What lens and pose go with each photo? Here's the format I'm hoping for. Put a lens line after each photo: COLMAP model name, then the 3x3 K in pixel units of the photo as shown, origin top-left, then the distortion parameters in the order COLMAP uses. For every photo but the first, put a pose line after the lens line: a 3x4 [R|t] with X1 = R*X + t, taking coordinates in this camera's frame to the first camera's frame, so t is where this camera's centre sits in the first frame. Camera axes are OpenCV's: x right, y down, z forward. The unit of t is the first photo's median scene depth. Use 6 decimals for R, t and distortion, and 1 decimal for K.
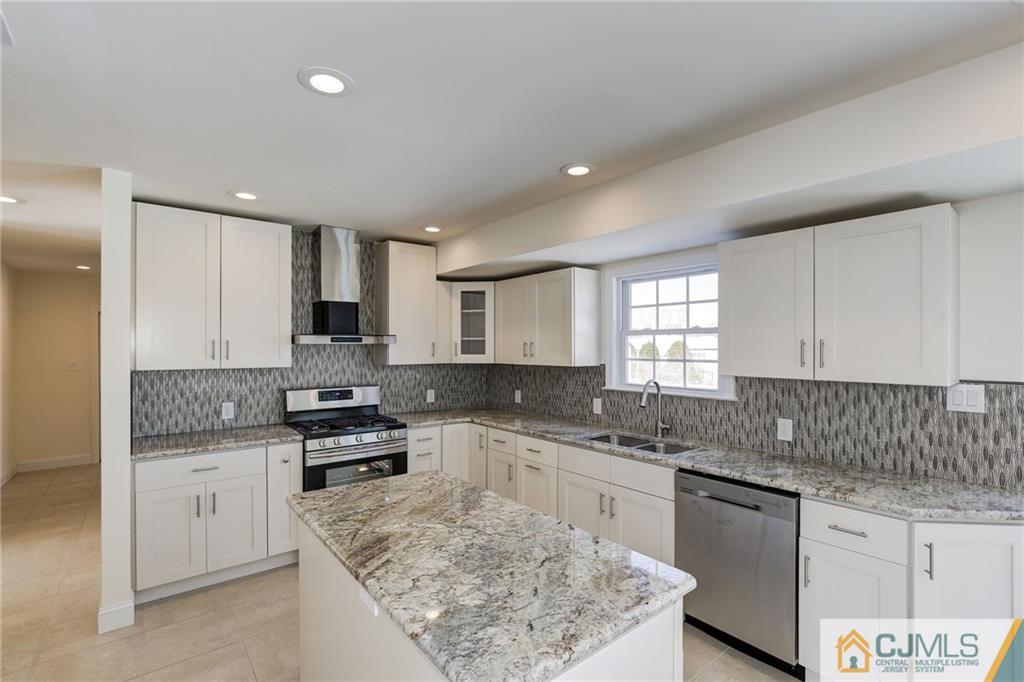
lens RADIAL K [[478.7, 0, 511.7], [0, 478.7, 344.3], [0, 0, 1]] dist [-0.015064, 0.004148]
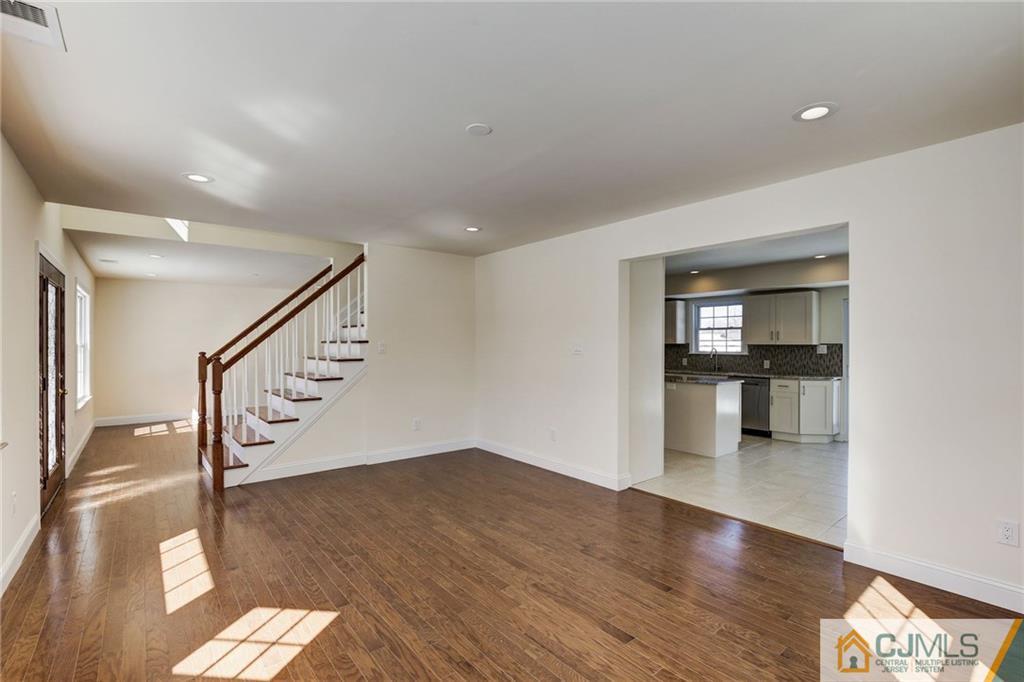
lens RADIAL K [[478.7, 0, 503.1], [0, 478.7, 347.4], [0, 0, 1]] dist [-0.015064, 0.004148]
pose [[0.999984, 0.000767, -0.005544, -0.725570], [-0.000696, 0.999919, 0.012735, 0.037145], [0.005553, -0.012731, 0.999904, -1.368158]]
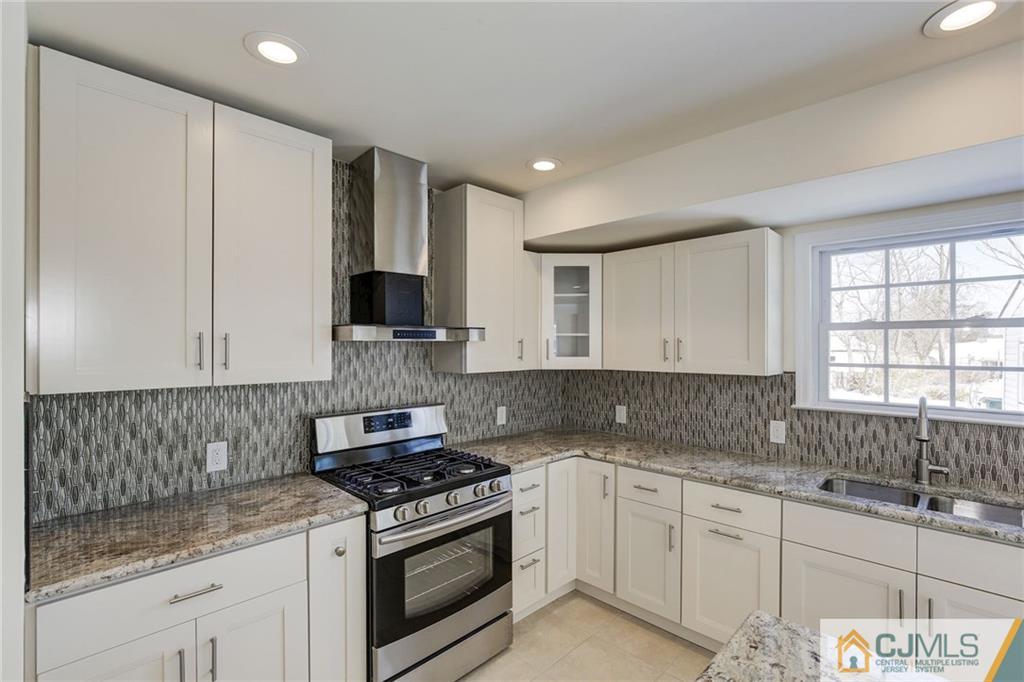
lens RADIAL K [[478.7, 0, 513.3], [0, 478.7, 346.1], [0, 0, 1]] dist [-0.015064, 0.004148]
pose [[0.993813, 0.001562, 0.111057, -0.304740], [-0.002094, 0.999987, 0.004677, 0.002440], [-0.111048, -0.004881, 0.993803, 0.390606]]
